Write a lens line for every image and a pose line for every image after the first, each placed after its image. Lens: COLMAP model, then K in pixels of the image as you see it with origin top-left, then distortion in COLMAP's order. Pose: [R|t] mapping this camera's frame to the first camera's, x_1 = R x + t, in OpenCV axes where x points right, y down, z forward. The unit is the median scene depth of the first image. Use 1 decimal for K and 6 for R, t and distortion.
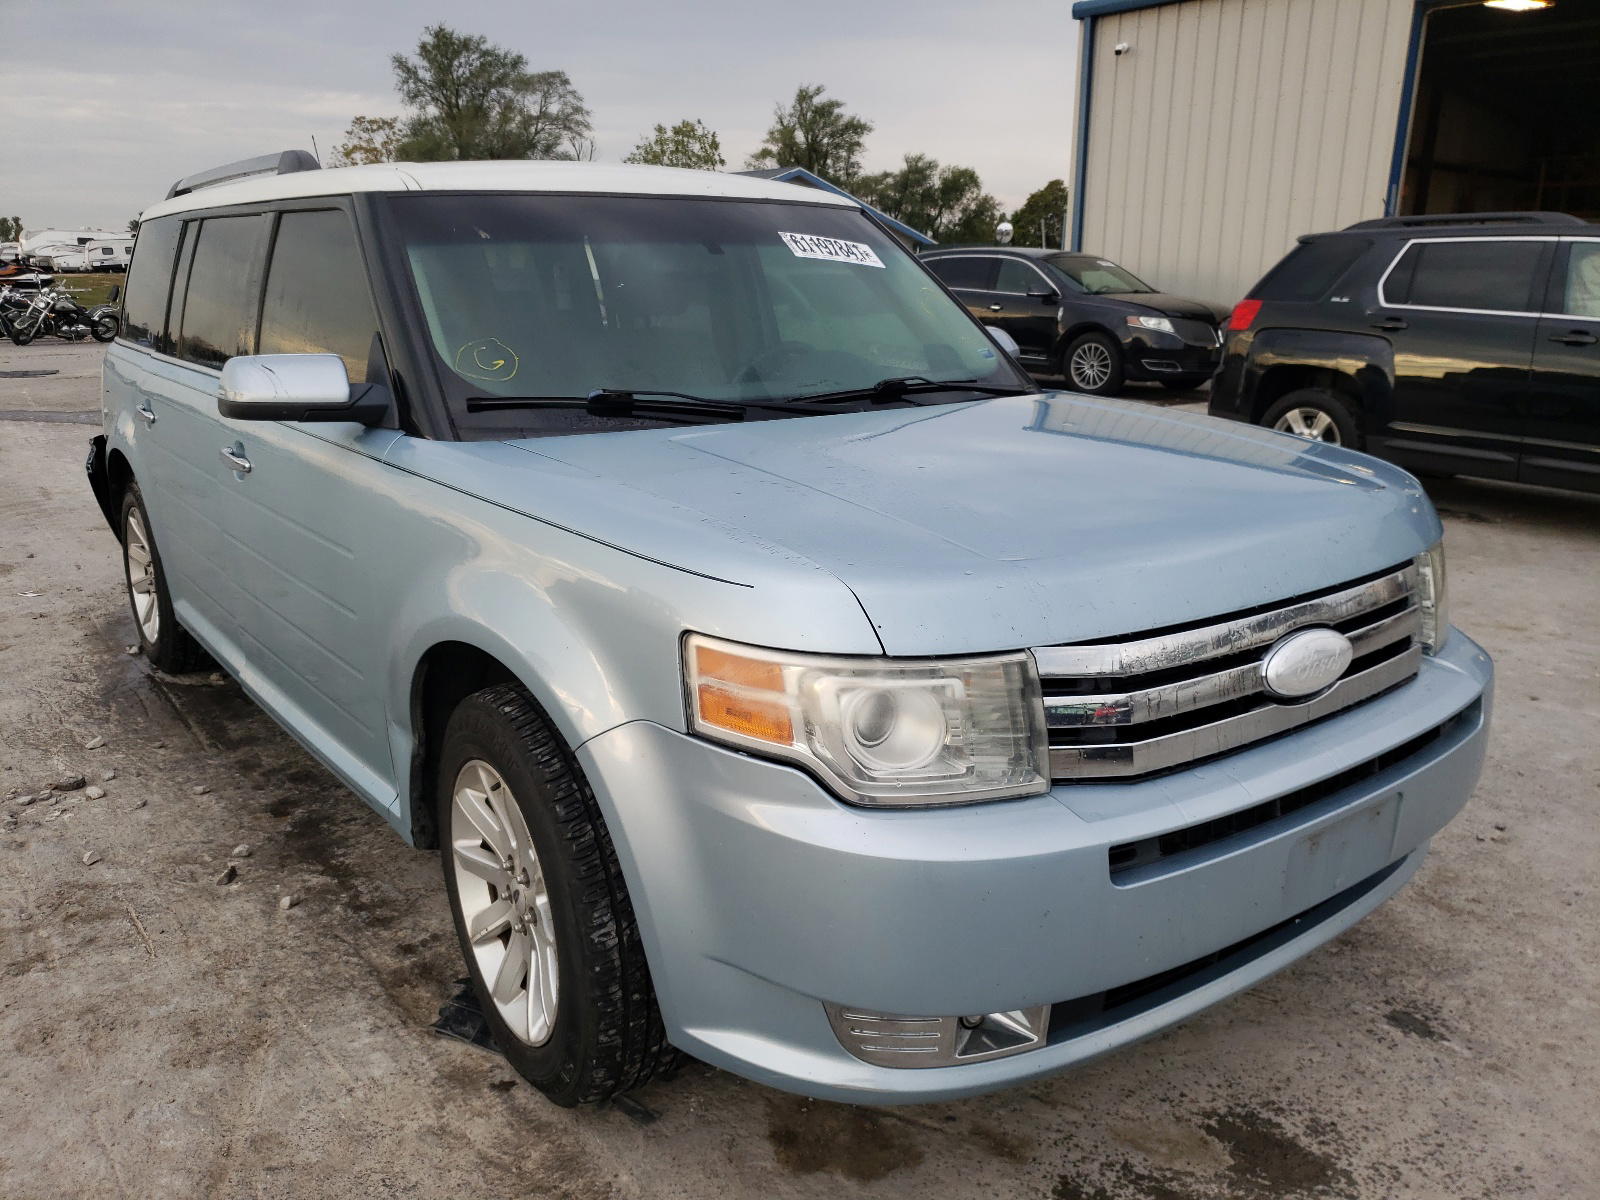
lens RADIAL K [[1214.1, 0, 800.0], [0, 1214.1, 600.0], [0, 0, 1]] dist [0.003116, -0.000054]
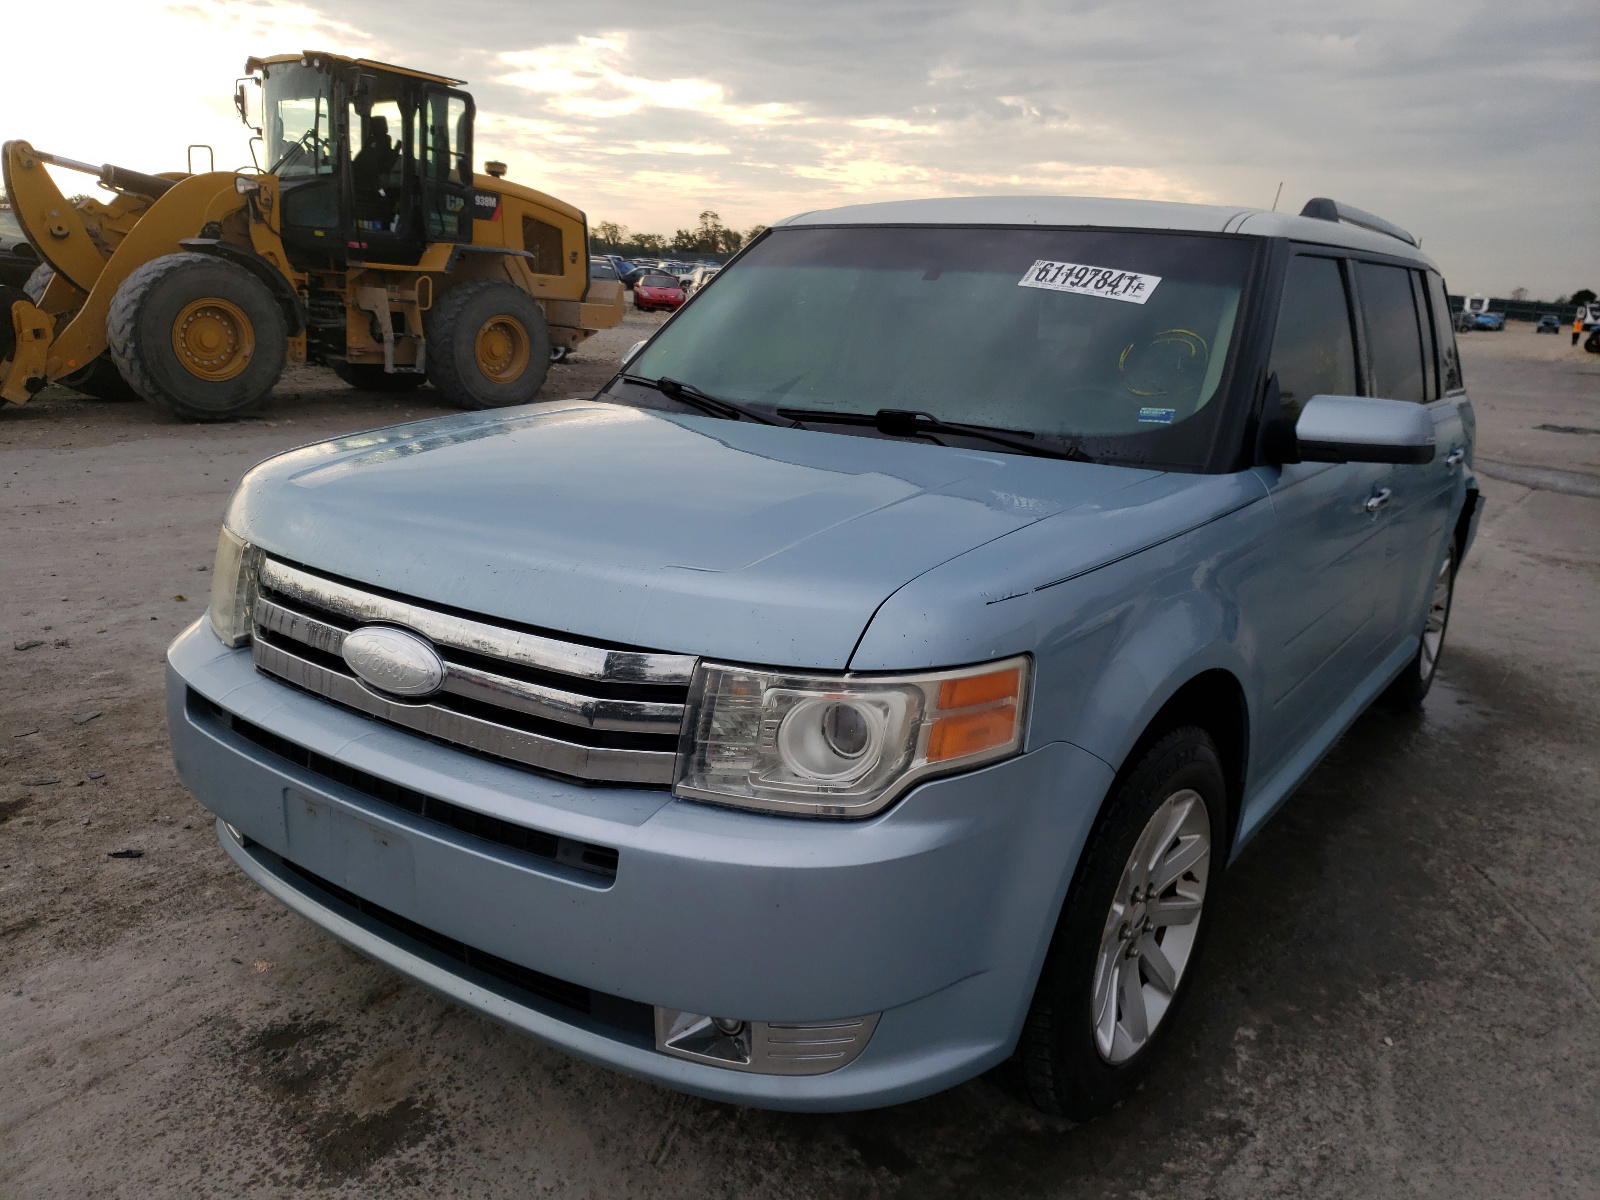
lens RADIAL K [[1214.1, 0, 800.0], [0, 1214.1, 600.0], [0, 0, 1]] dist [0.003116, -0.000054]
pose [[0.322965, 0.232249, -0.917472, 1.306441], [-0.280258, 0.949412, 0.141679, -0.211701], [0.903963, 0.211371, 0.371716, 0.837555]]
